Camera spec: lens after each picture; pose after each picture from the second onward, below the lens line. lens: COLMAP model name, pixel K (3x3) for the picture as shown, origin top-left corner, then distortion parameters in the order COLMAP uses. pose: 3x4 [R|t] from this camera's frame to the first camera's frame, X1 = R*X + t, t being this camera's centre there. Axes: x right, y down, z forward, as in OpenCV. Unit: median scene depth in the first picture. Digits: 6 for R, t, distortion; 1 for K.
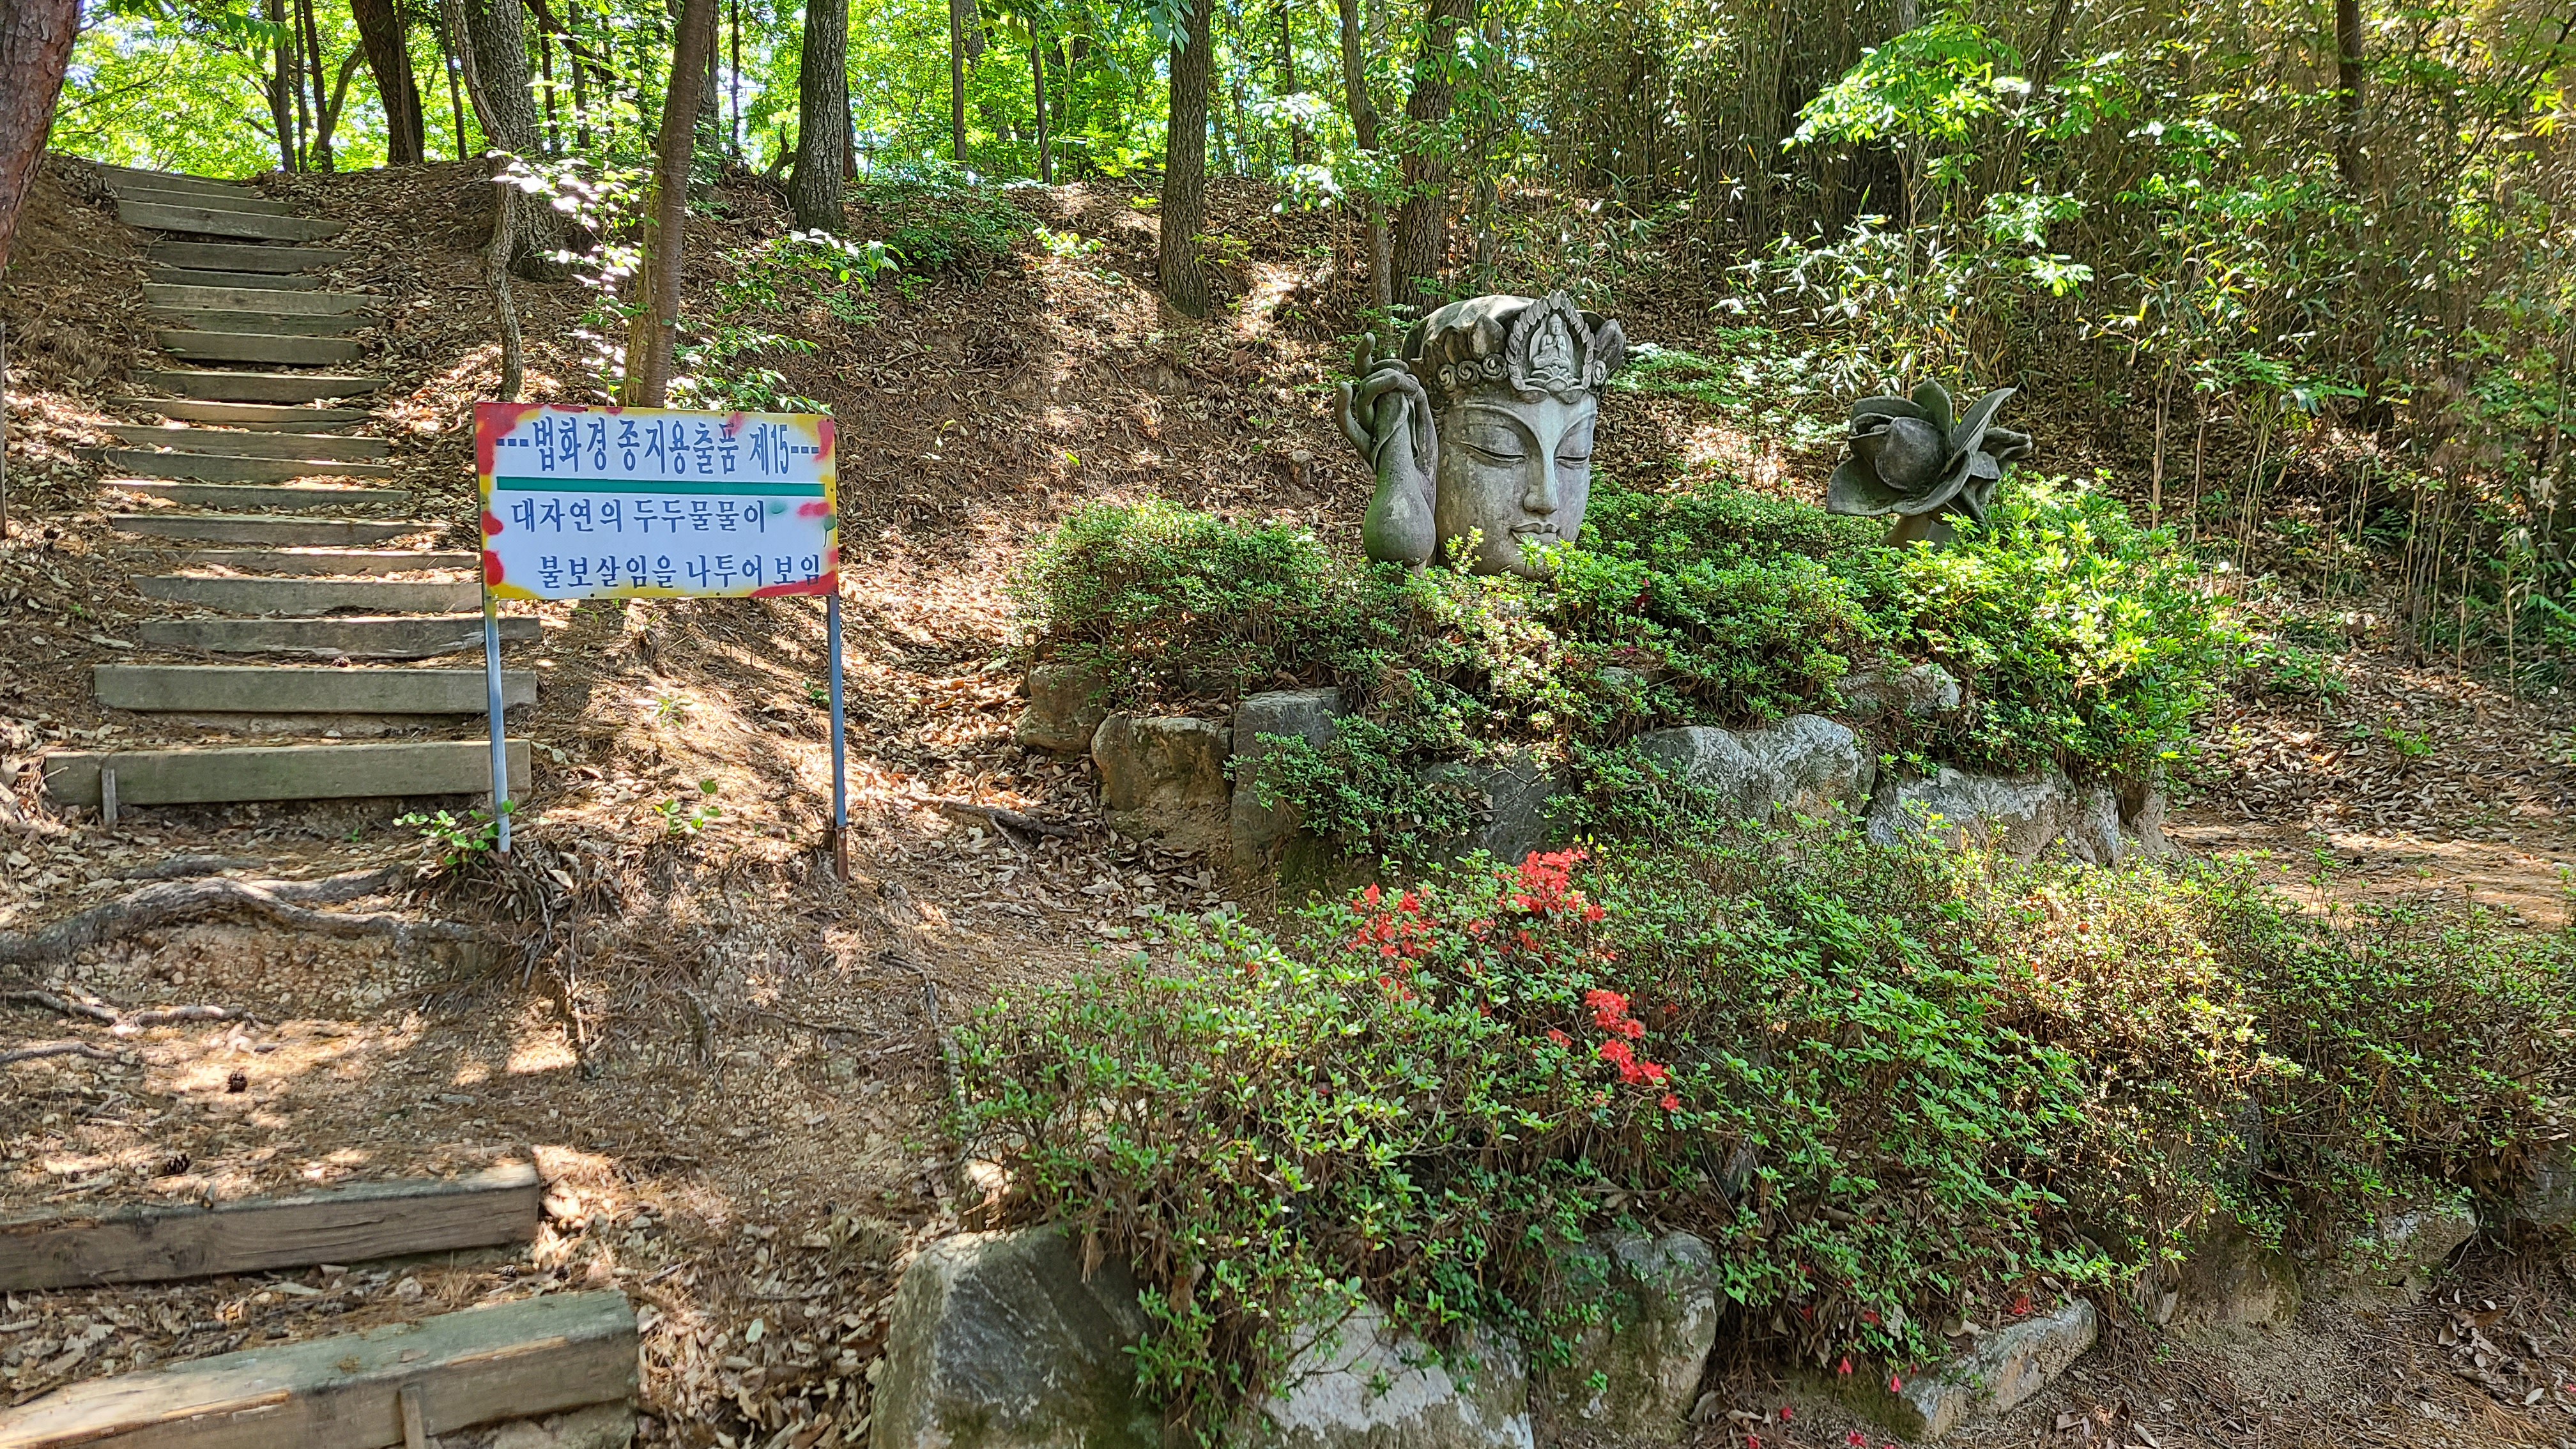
lens RADIAL K [[1827.4, 0, 1278.2], [0, 1827.4, 734.9], [0, 0, 1]] dist [0.014512, 0.000591]
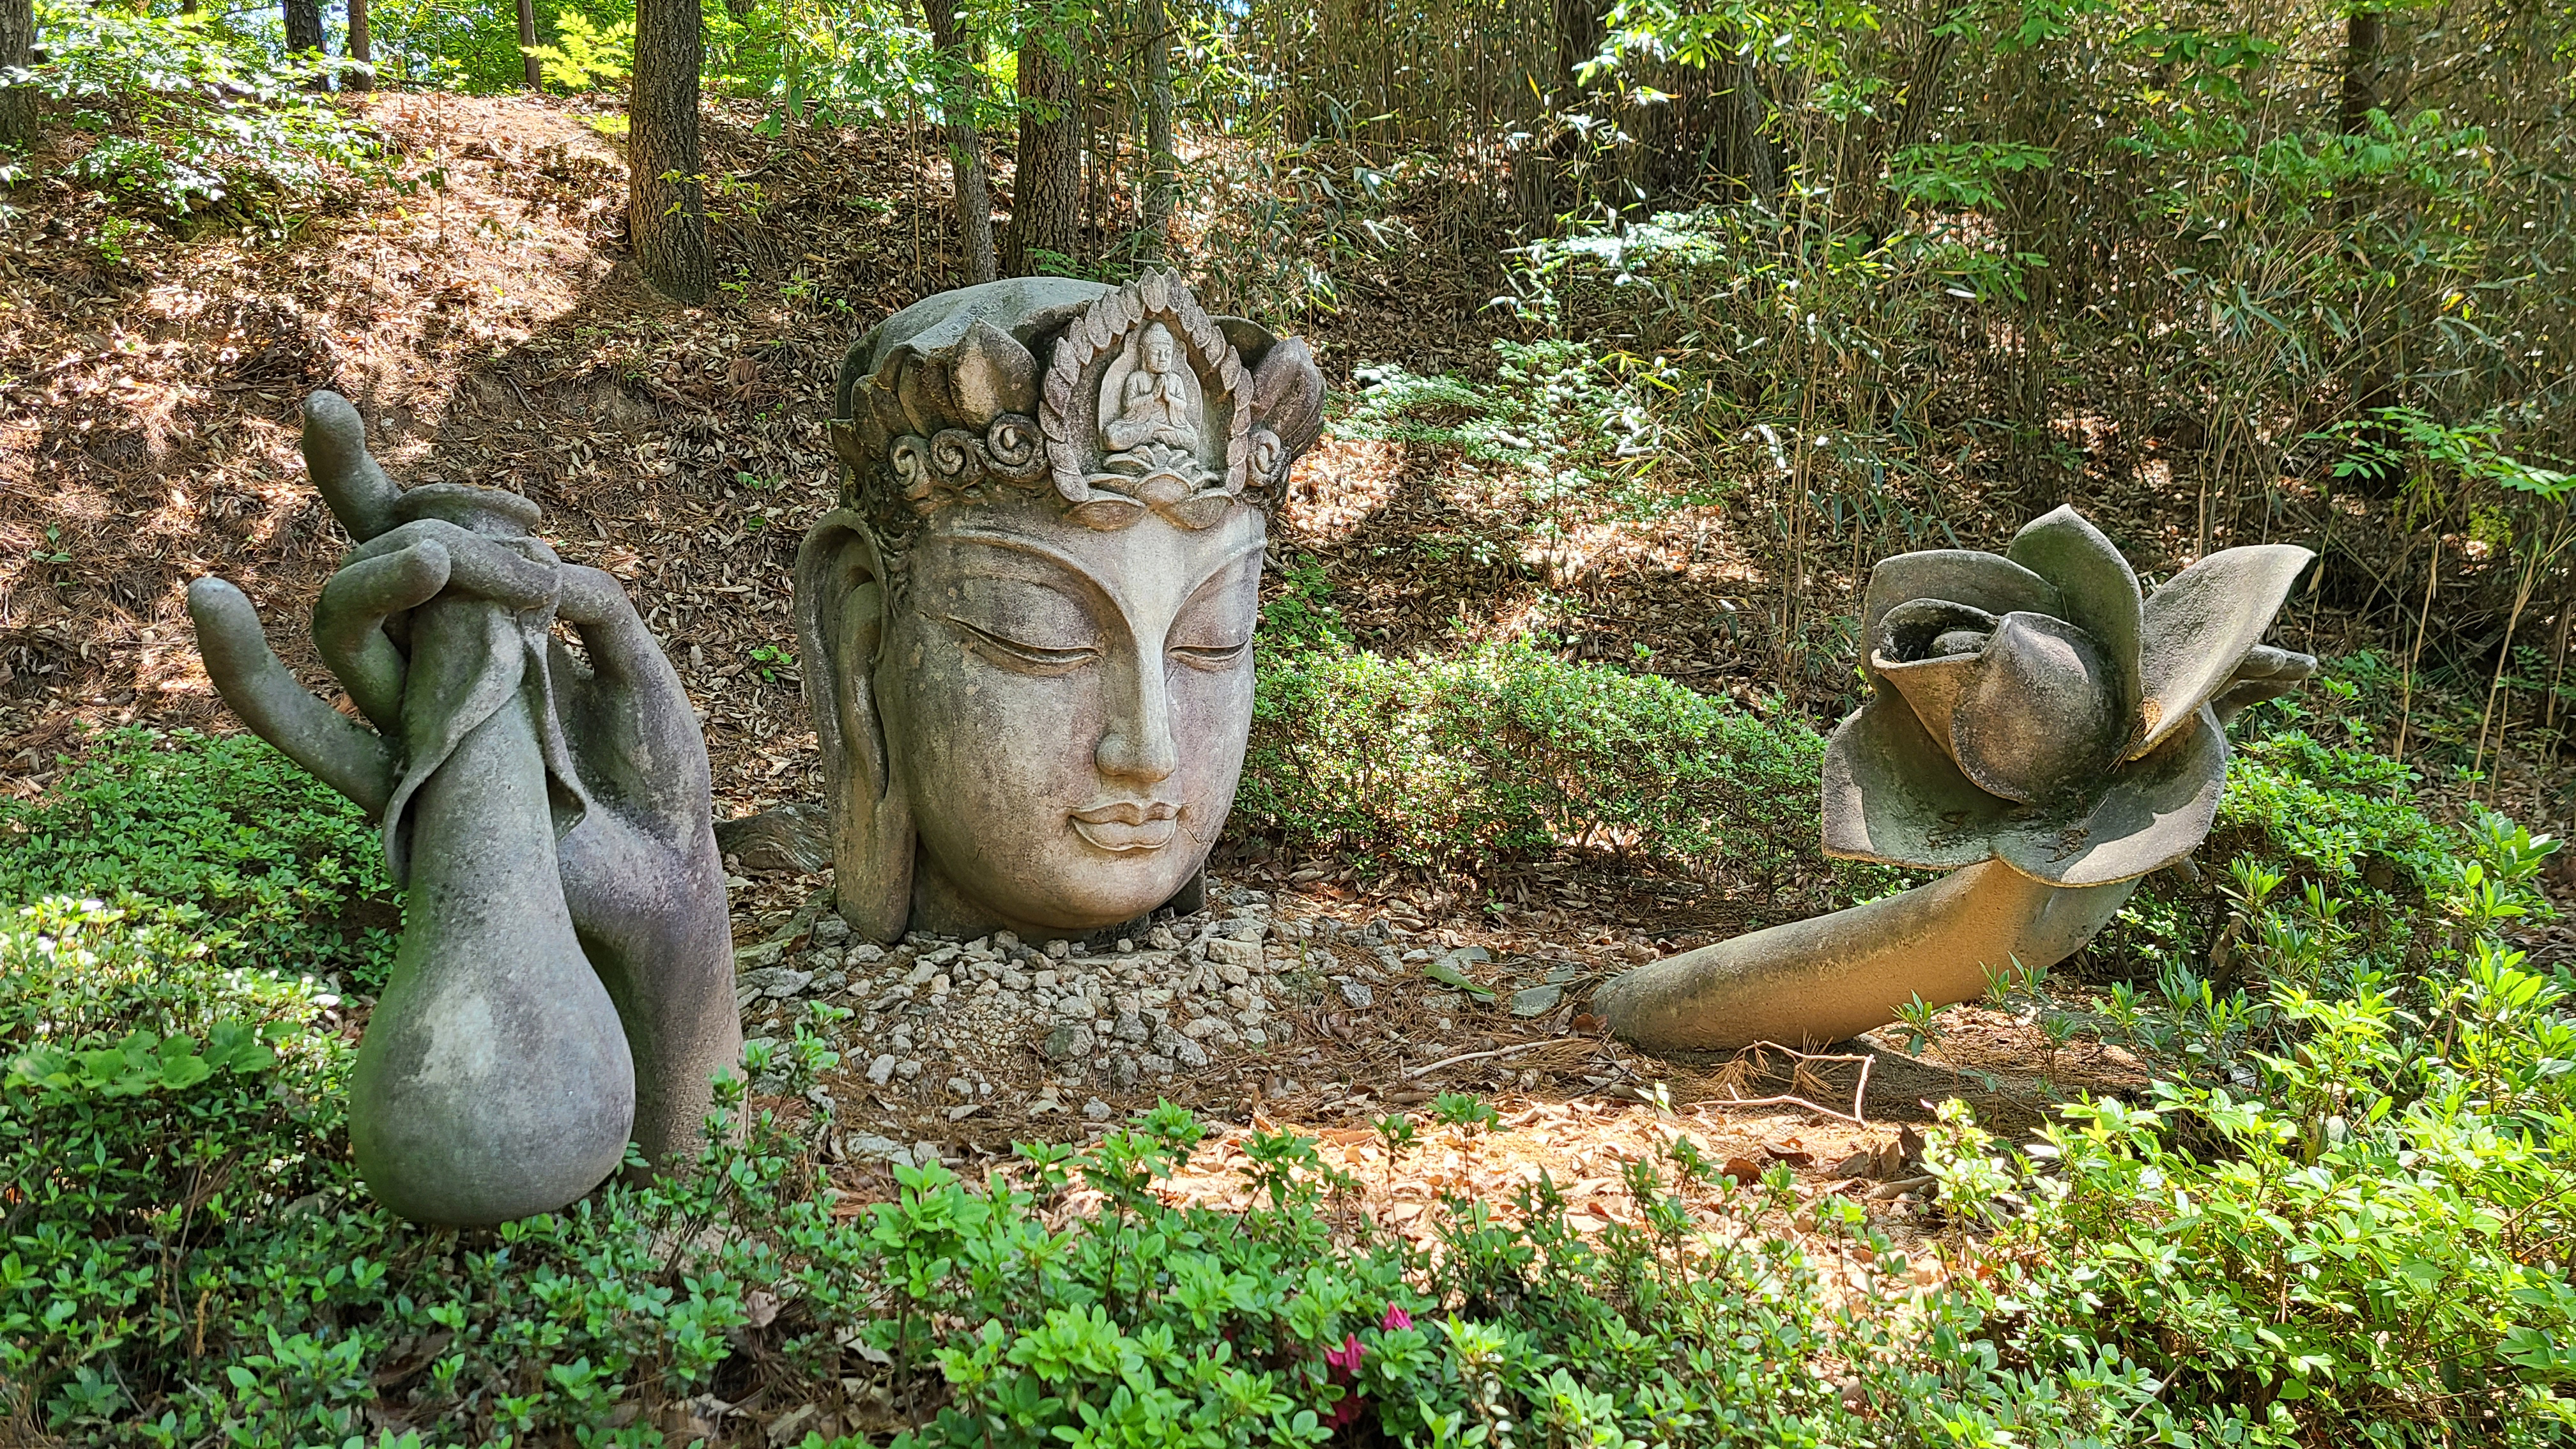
lens RADIAL K [[1827.4, 0, 1299.1], [0, 1827.4, 717.2], [0, 0, 1]] dist [0.014512, 0.000591]
pose [[0.989766, -0.010112, 0.142343, 0.121346], [0.010415, 0.999945, -0.001384, -0.136205], [-0.142321, 0.002853, 0.989816, 0.569224]]
